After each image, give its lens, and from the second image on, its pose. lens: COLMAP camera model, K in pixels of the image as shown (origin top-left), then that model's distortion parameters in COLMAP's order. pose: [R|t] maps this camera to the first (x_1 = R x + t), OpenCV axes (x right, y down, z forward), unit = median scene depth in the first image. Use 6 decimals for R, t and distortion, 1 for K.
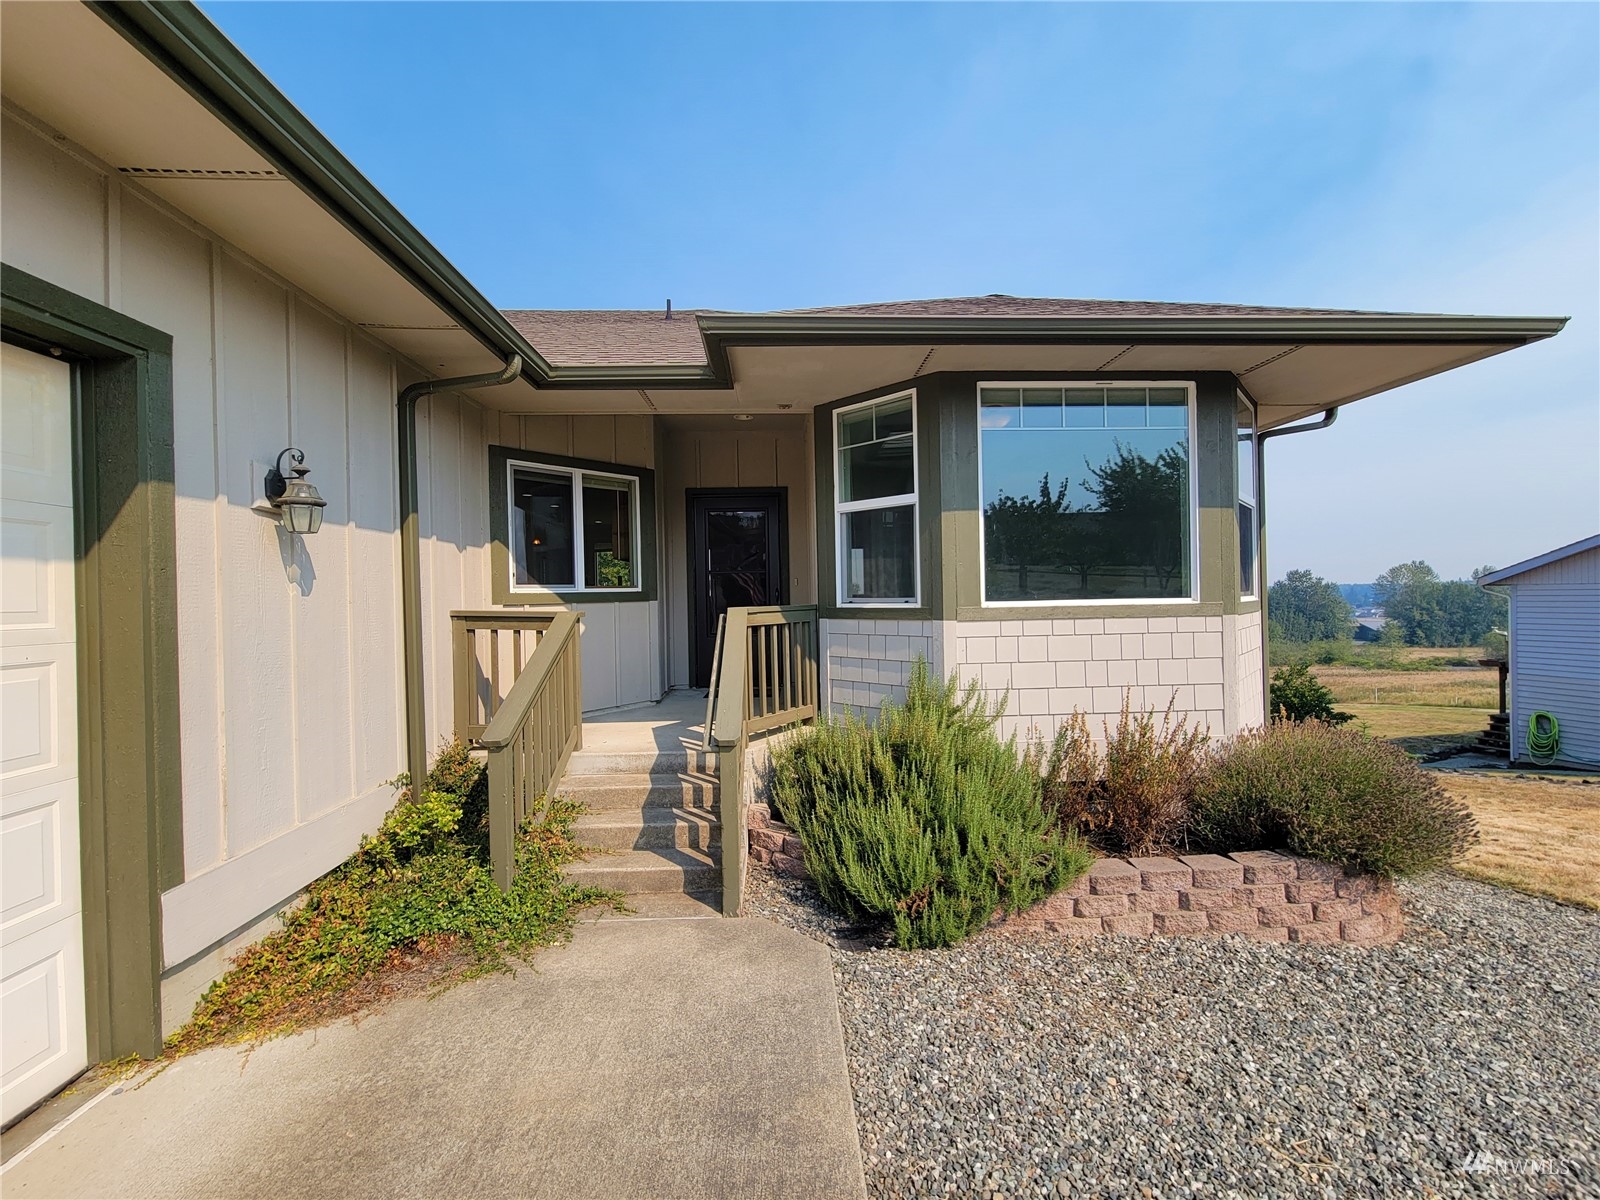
lens RADIAL K [[661.4, 0, 814.9], [0, 661.4, 595.0], [0, 0, 1]] dist [0.002120, 0.000101]
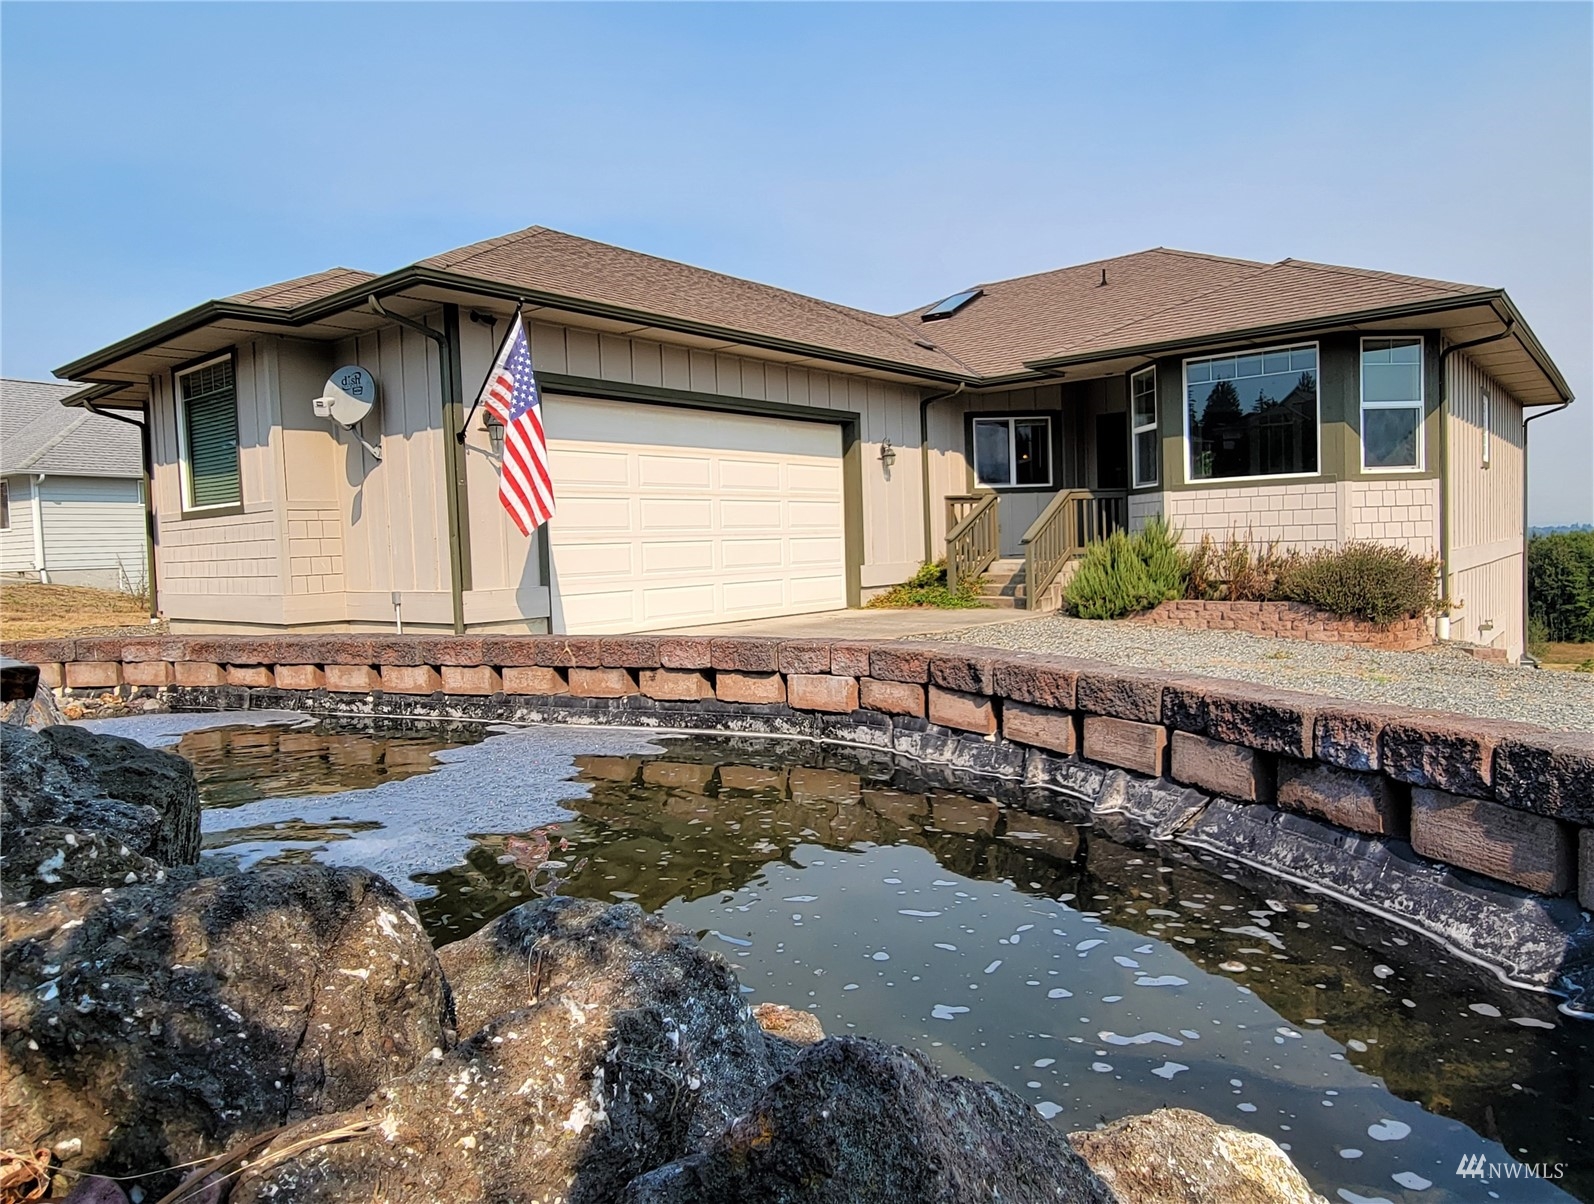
lens RADIAL K [[1030.2, 0, 797.0], [0, 1030.2, 602.0], [0, 0, 1]] dist [0.000384, 0.000158]
pose [[0.729612, 0.034657, -0.682983, 1.423905], [0.016768, 0.997508, 0.068530, 0.132638], [0.683656, -0.061453, 0.727213, -1.820002]]
